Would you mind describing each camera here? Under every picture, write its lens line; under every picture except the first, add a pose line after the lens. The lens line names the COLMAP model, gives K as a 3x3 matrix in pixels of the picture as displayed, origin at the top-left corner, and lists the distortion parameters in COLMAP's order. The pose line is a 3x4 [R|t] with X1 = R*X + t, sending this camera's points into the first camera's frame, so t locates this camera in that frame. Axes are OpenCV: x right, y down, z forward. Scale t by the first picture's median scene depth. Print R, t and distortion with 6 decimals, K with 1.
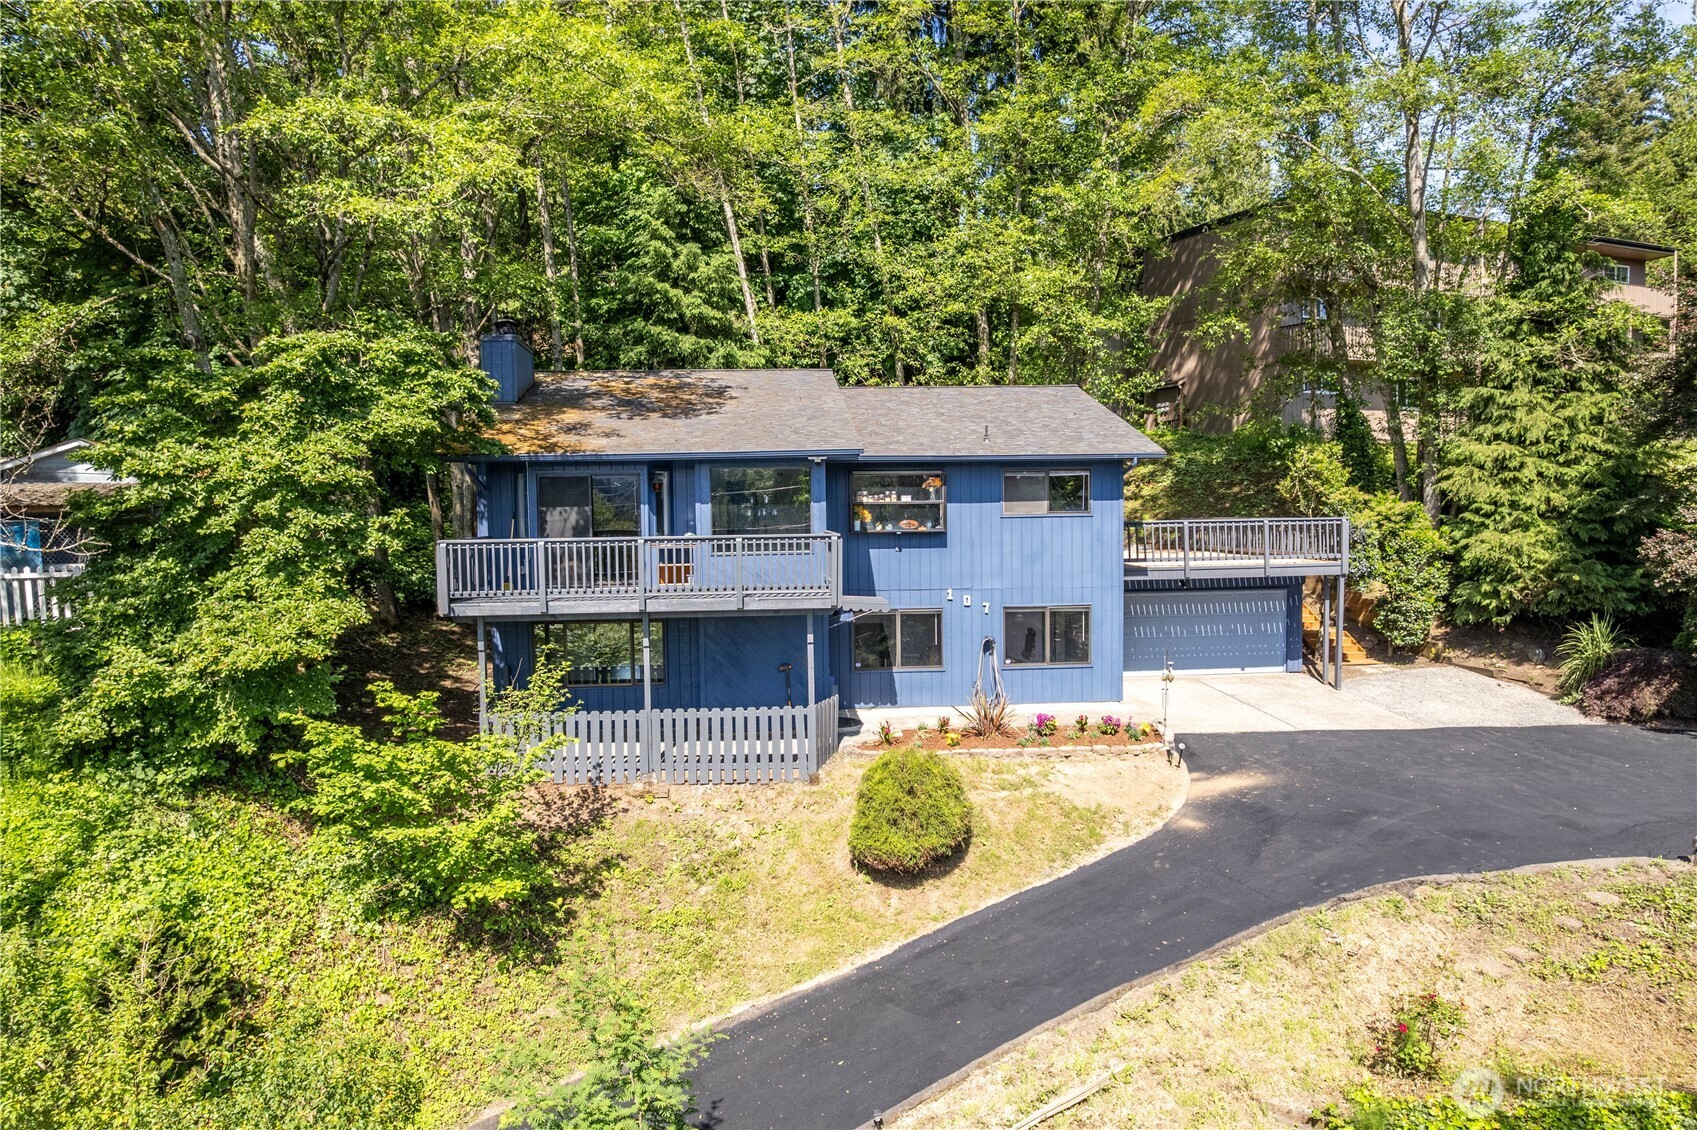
lens RADIAL K [[1114.0, 0, 848.5], [0, 1114.0, 565.0], [0, 0, 1]] dist [-0.054770, 0.000549]
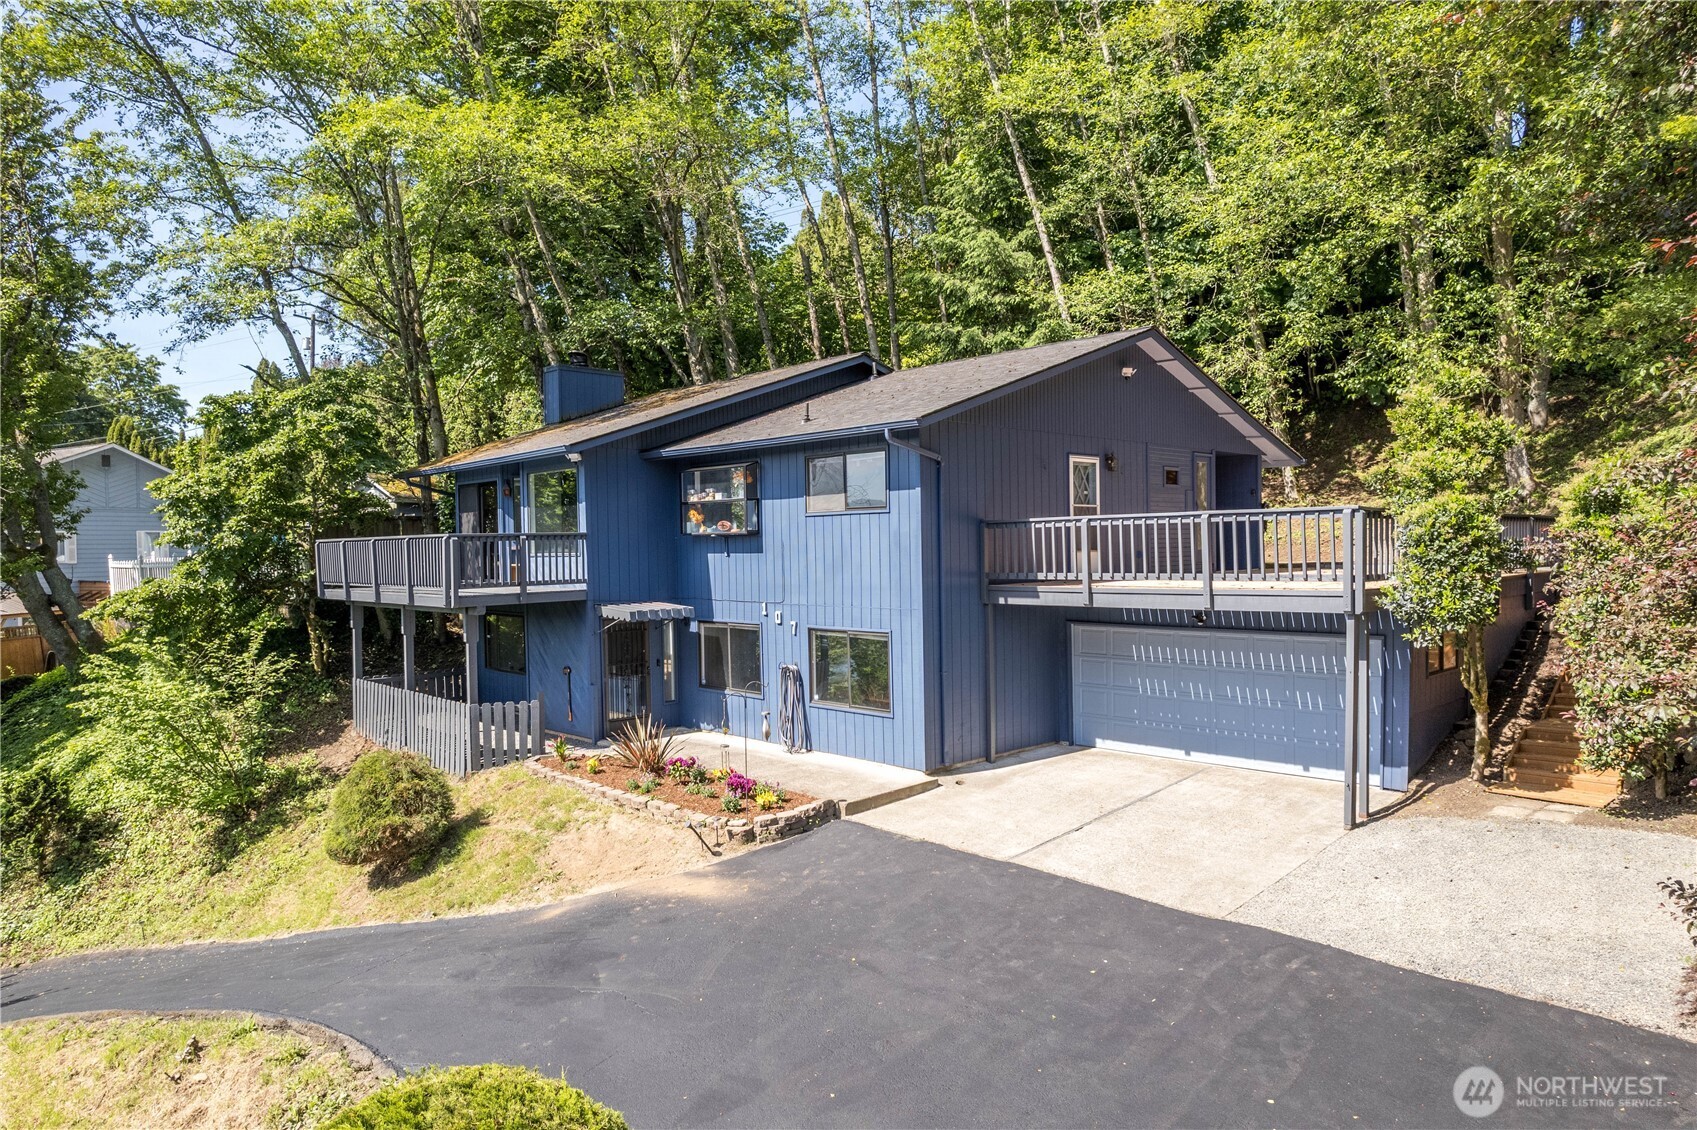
lens RADIAL K [[1114.0, 0, 848.5], [0, 1114.0, 565.0], [0, 0, 1]] dist [-0.054770, 0.000549]
pose [[0.616123, 0.018586, -0.787430, 0.800057], [-0.029581, 0.999562, 0.000447, -0.008599], [0.787094, 0.023018, 0.616404, 0.535923]]
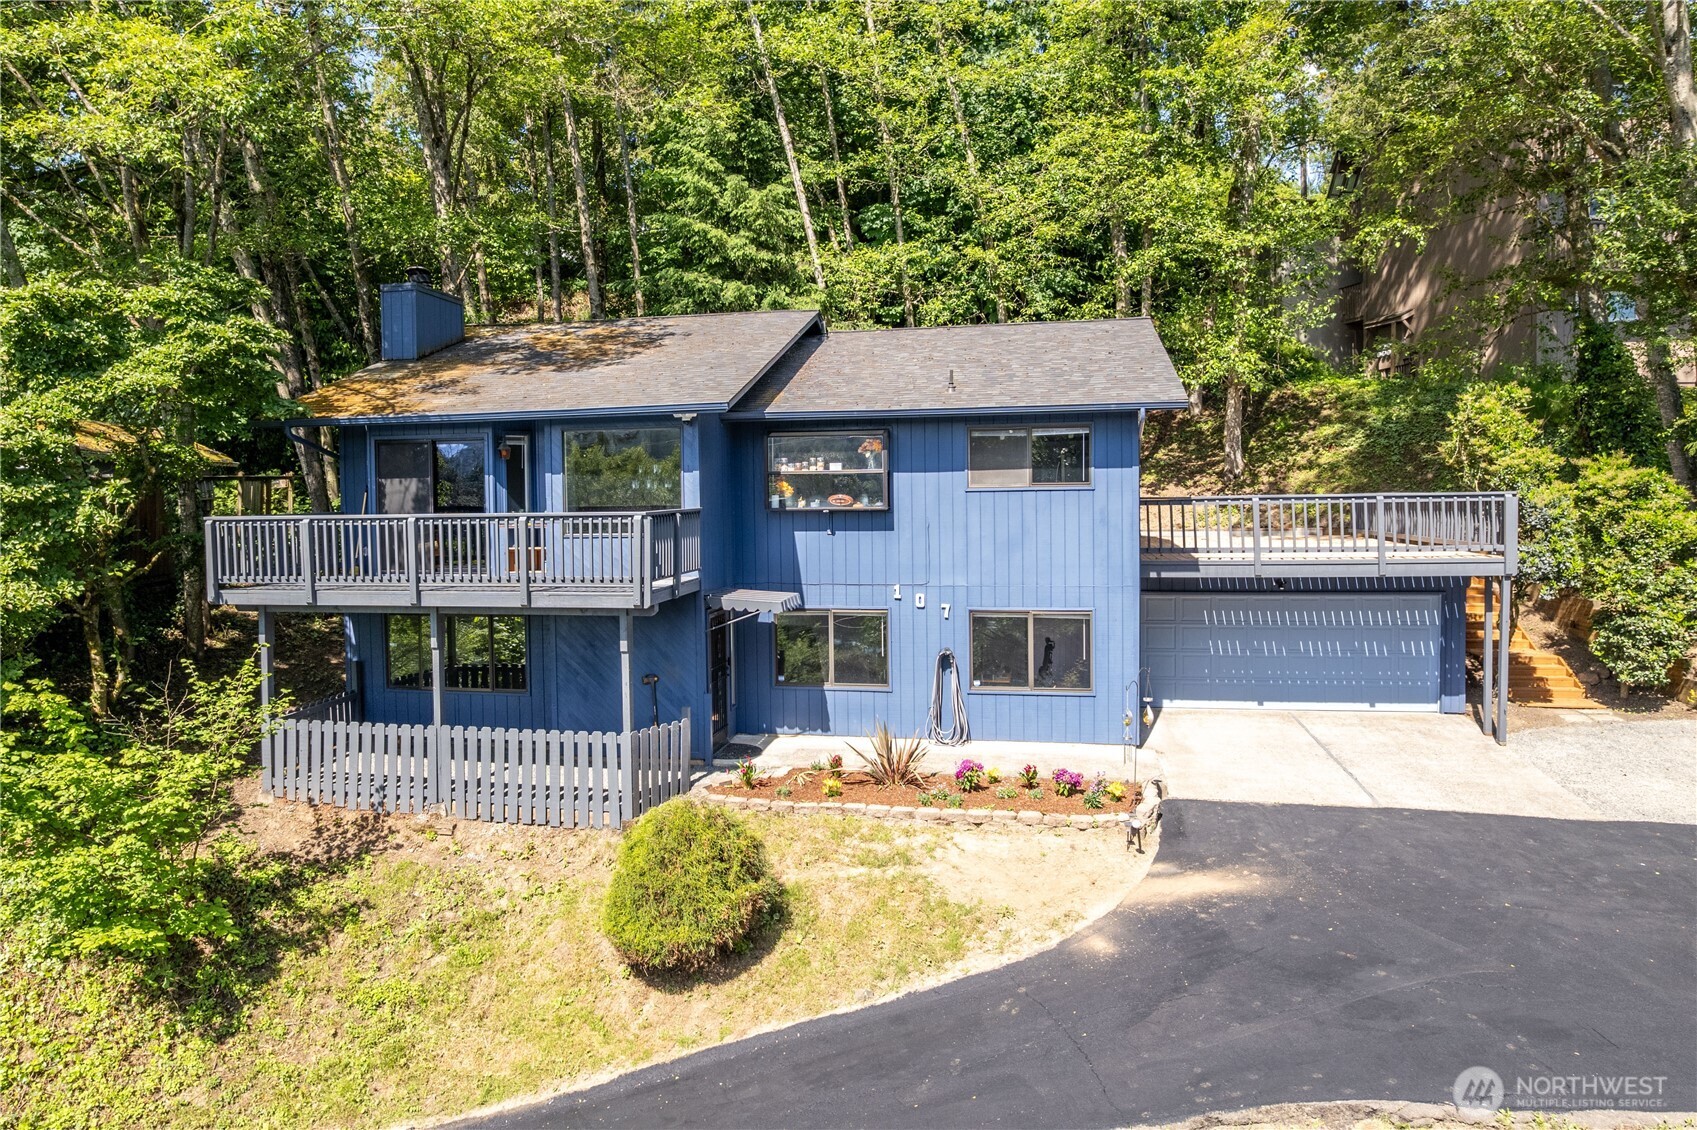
lens RADIAL K [[1199.0, 0, 788.5], [0, 1199.0, 514.1], [0, 0, 1]] dist [-0.085819, 0.081397]
pose [[0.954618, 0.006893, -0.297754, 0.266591], [-0.014268, 0.999643, -0.022603, -0.007382], [0.297492, 0.025826, 0.954375, 0.194184]]
